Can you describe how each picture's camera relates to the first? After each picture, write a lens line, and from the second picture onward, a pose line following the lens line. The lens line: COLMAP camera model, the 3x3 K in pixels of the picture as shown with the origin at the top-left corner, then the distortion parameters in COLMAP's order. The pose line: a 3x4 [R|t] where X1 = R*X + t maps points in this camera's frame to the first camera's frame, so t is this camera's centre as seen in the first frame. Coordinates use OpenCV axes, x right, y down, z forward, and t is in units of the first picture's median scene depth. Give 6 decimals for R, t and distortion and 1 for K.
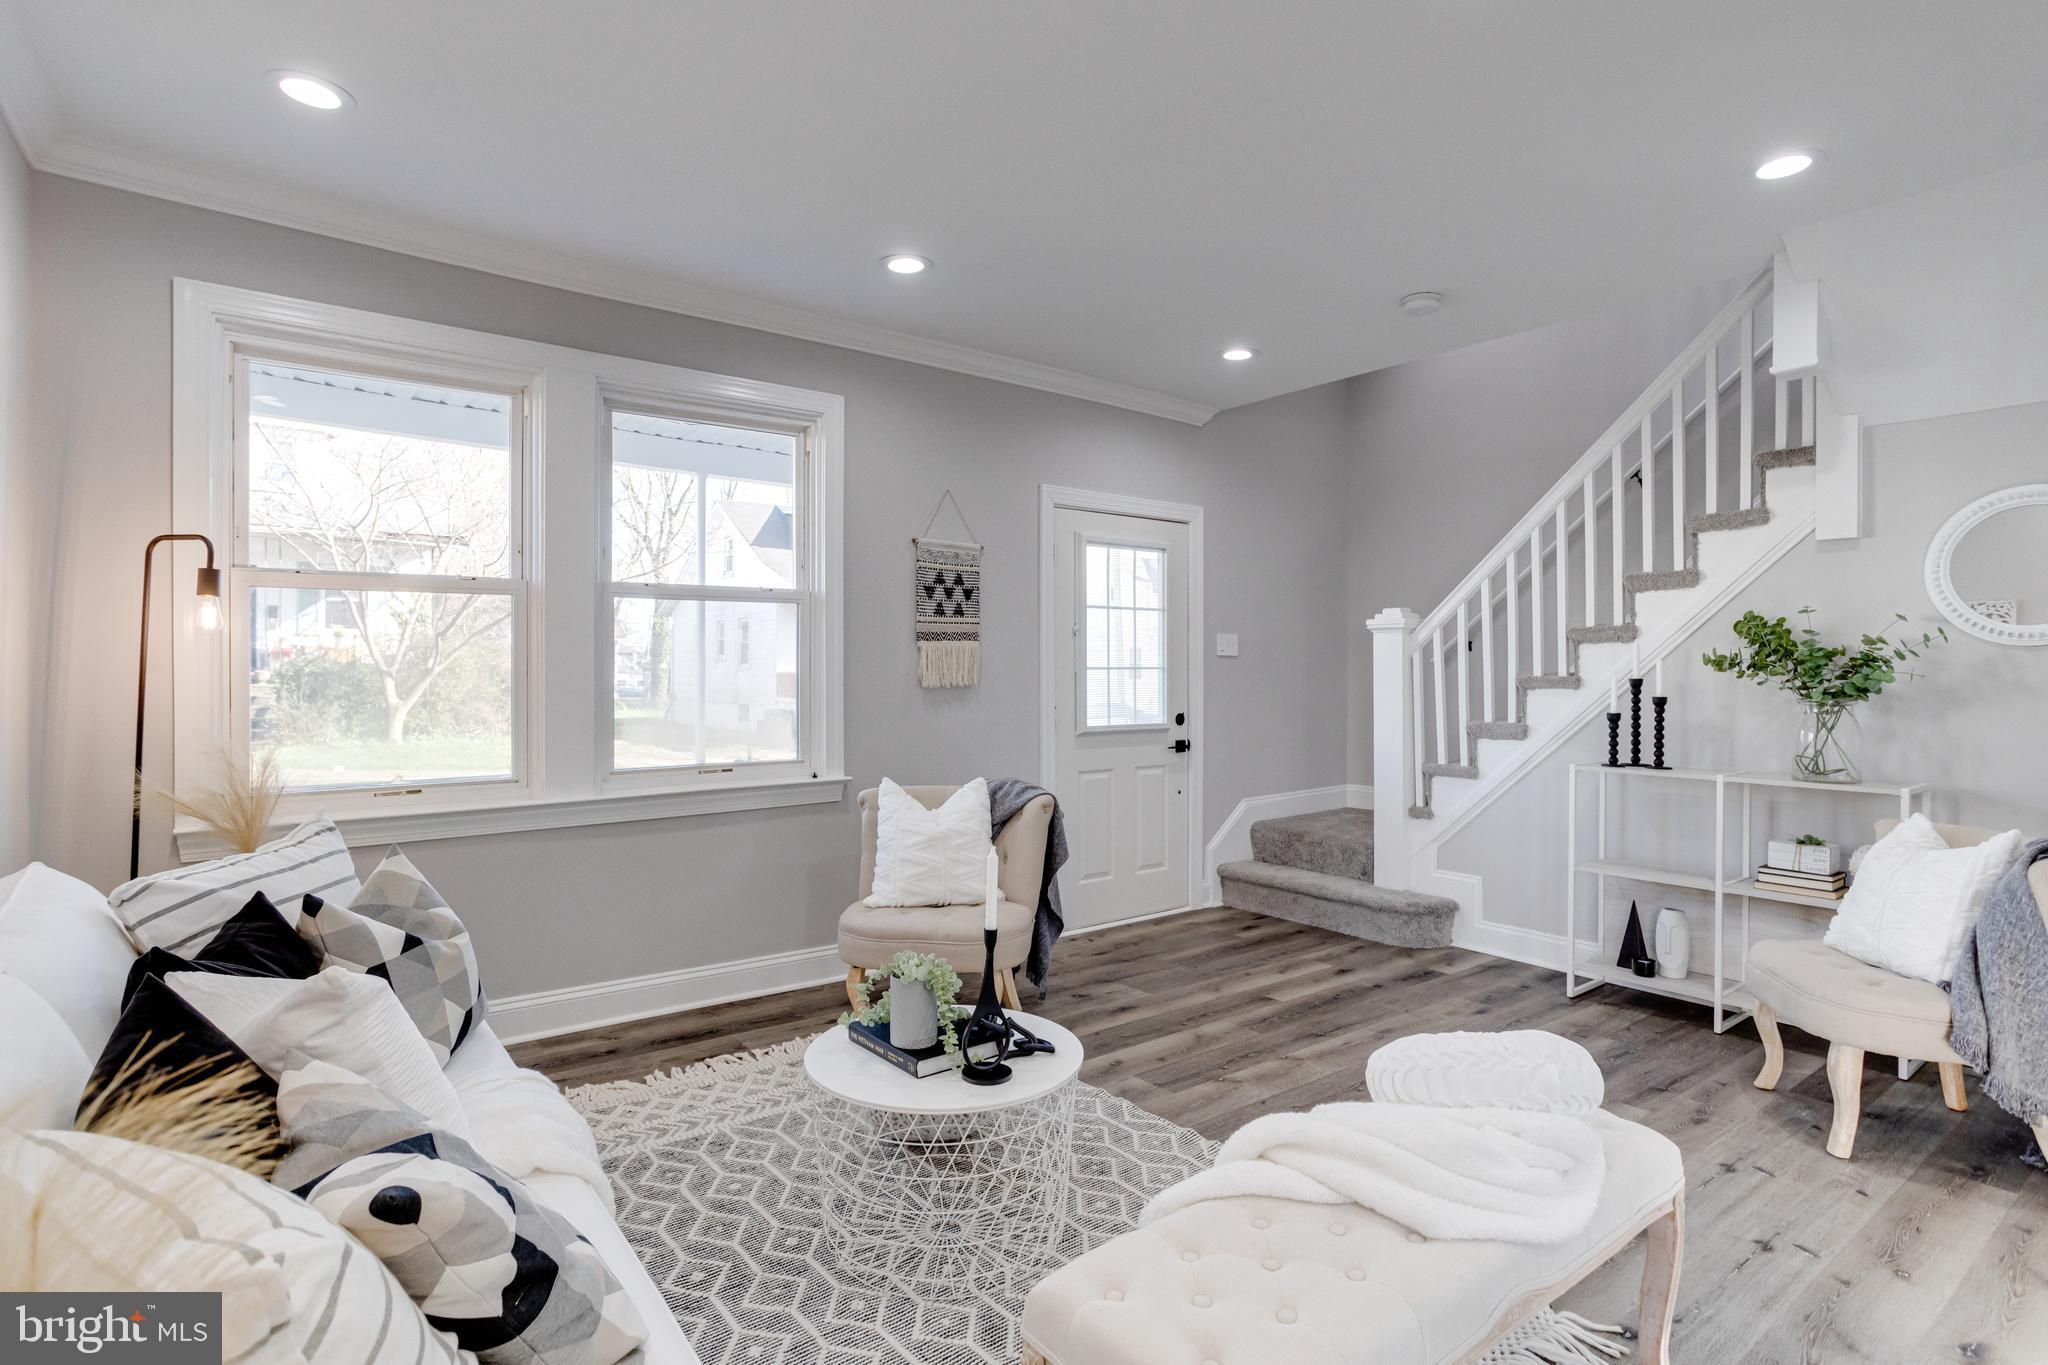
lens RADIAL K [[1028.6, 0, 1024.0], [0, 1028.6, 682.5], [0, 0, 1]] dist [-0.039128, 0.024728]
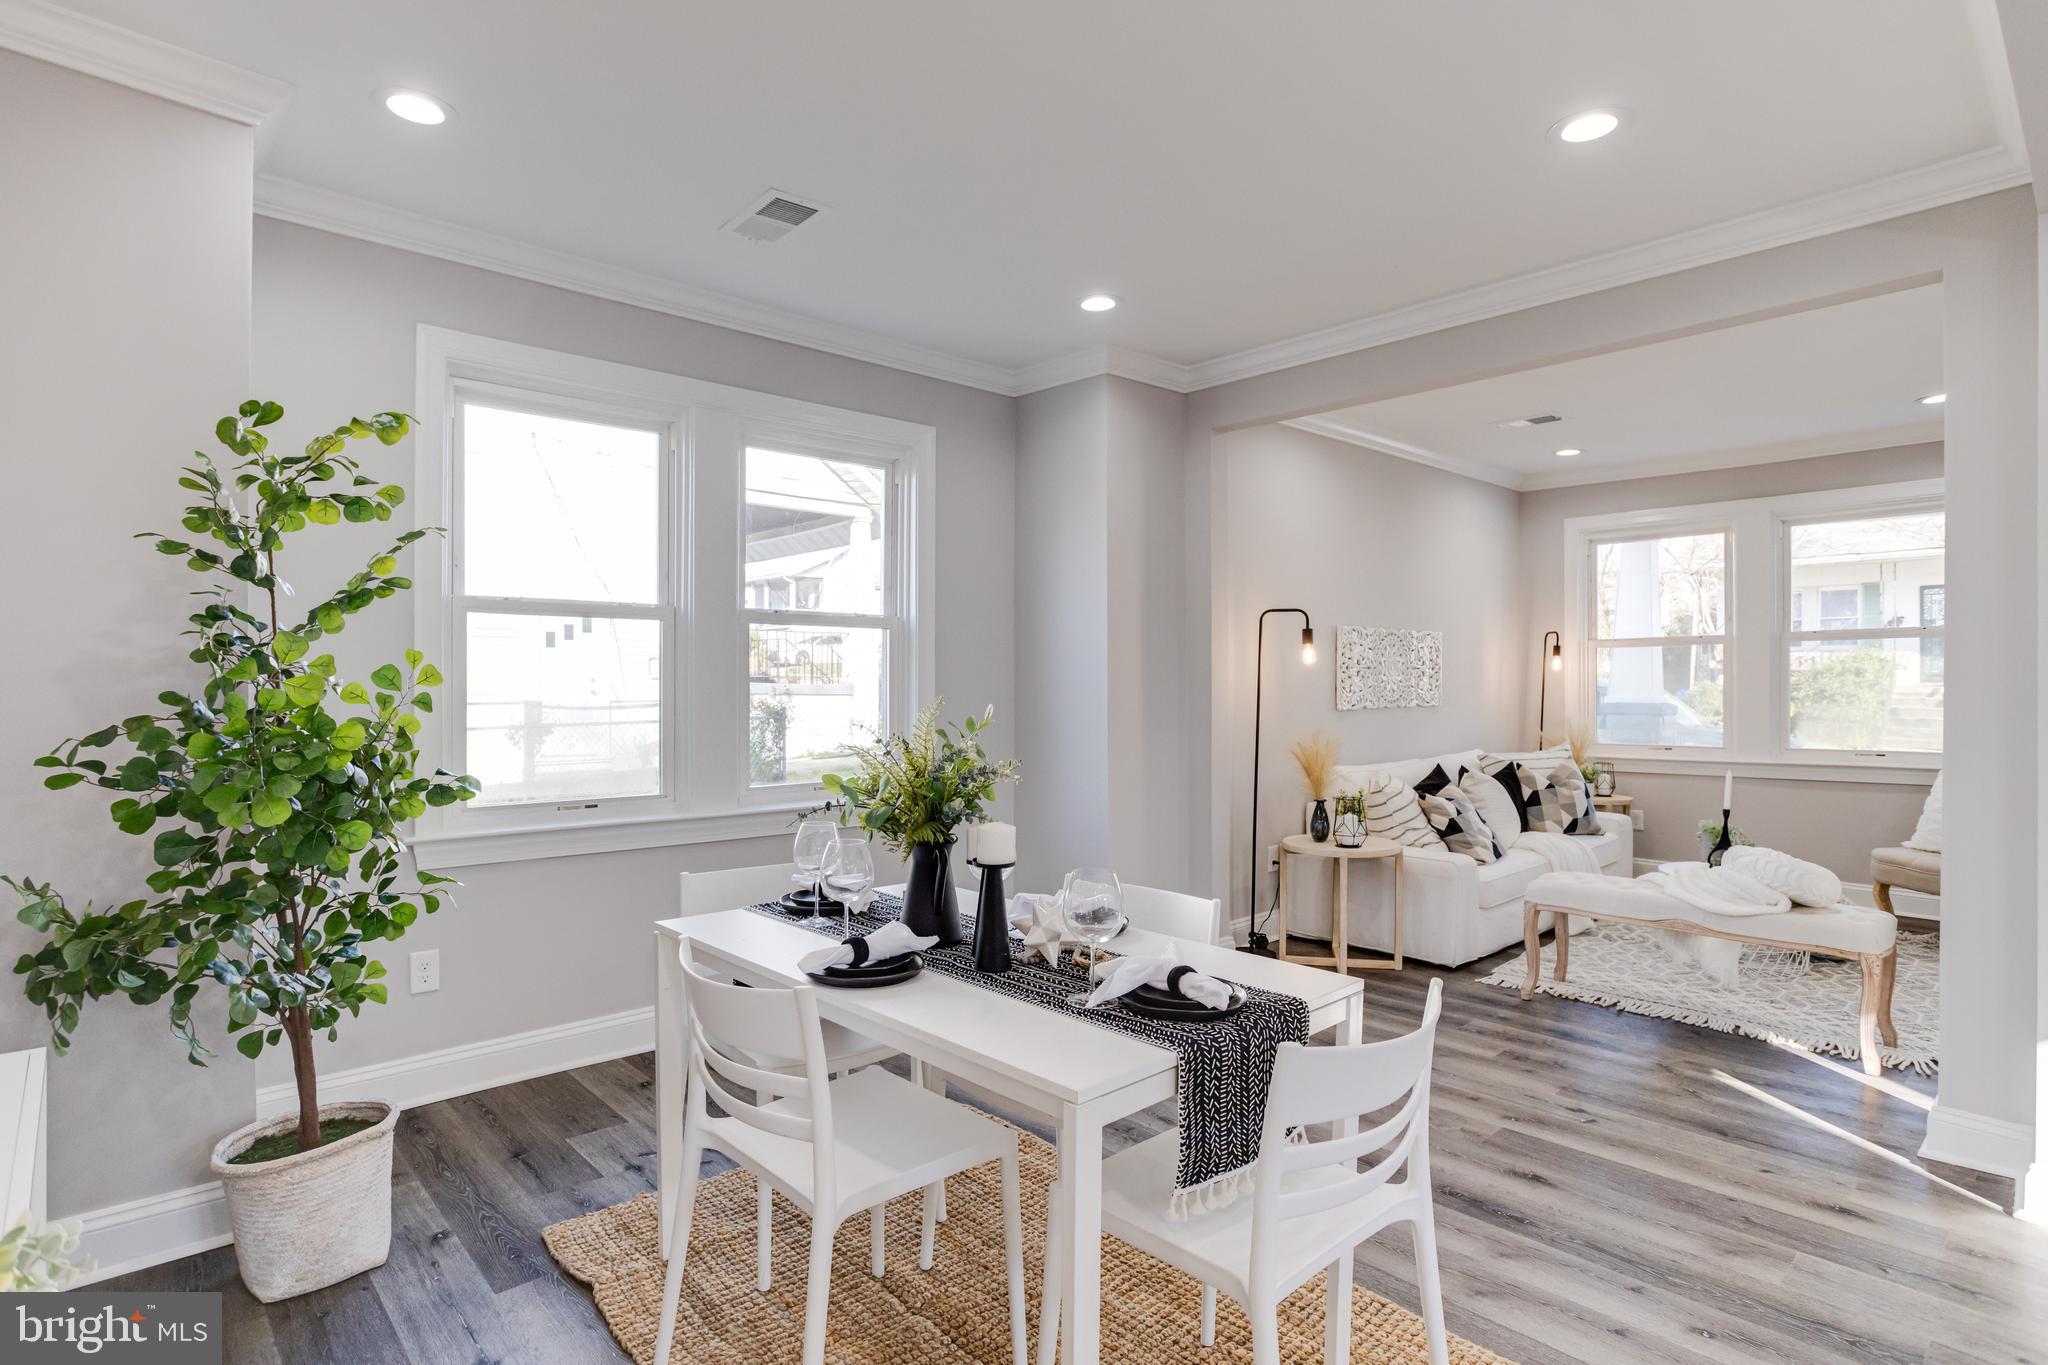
lens RADIAL K [[1028.6, 0, 1024.0], [0, 1028.6, 682.5], [0, 0, 1]] dist [-0.039128, 0.024728]
pose [[0.102971, 0.005702, -0.994668, 1.063106], [-0.013914, 0.999894, 0.004291, -0.009043], [0.994587, 0.013398, 0.103040, -0.375981]]
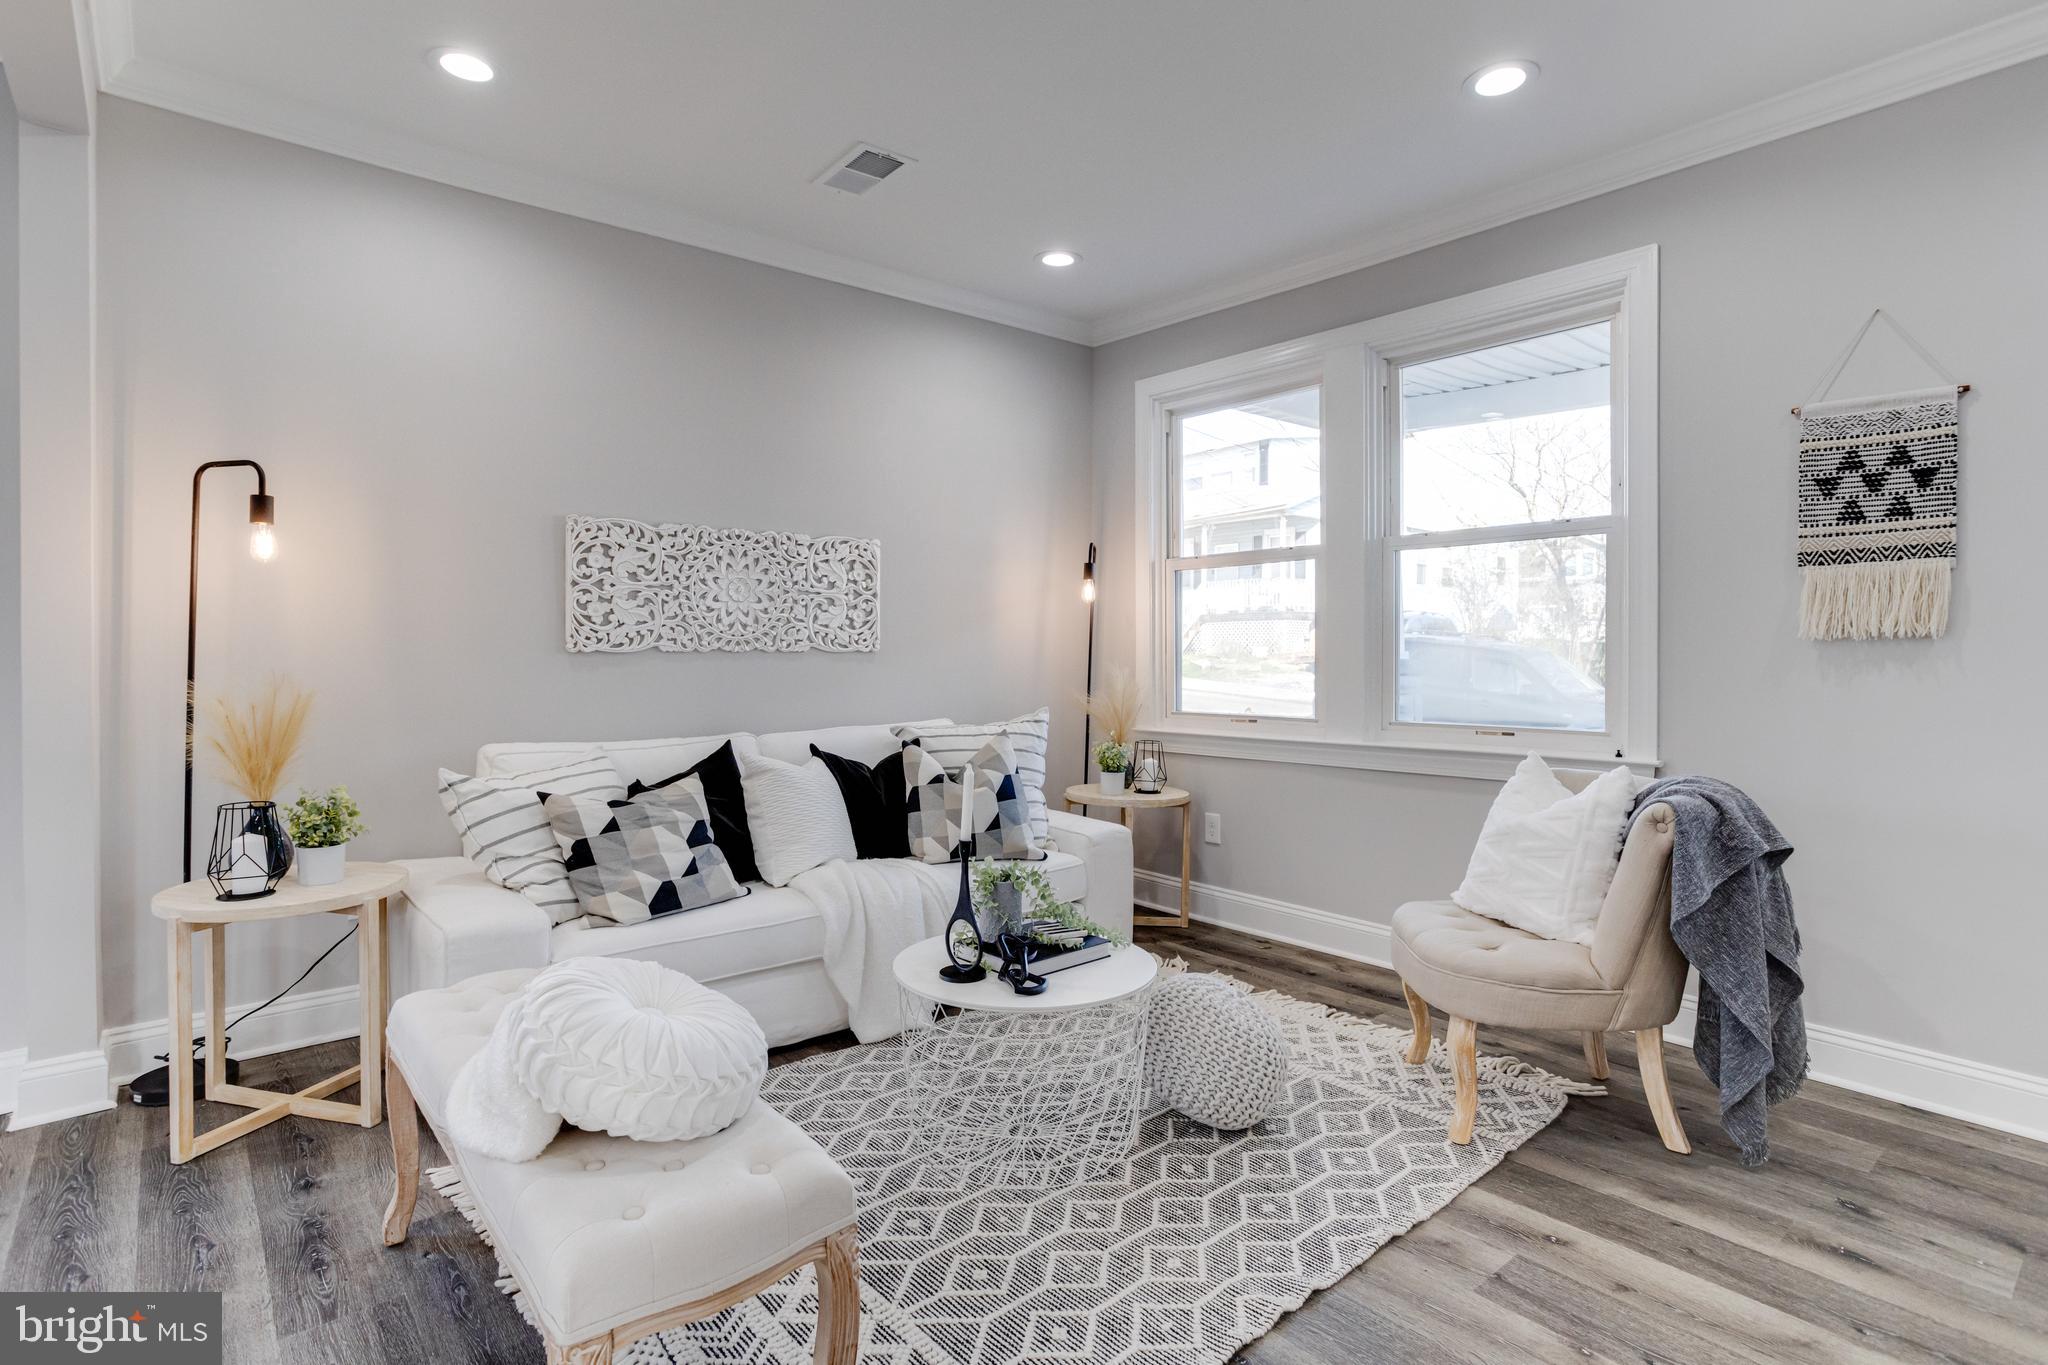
lens RADIAL K [[1006.5, 0, 1025.0], [0, 1006.5, 675.8], [0, 0, 1]] dist [-0.012701, 0.010300]
pose [[0.067870, 0.021356, -0.997466, 0.563280], [-0.015268, 0.999676, 0.020365, 0.025272], [0.997577, 0.013847, 0.068175, 0.550059]]
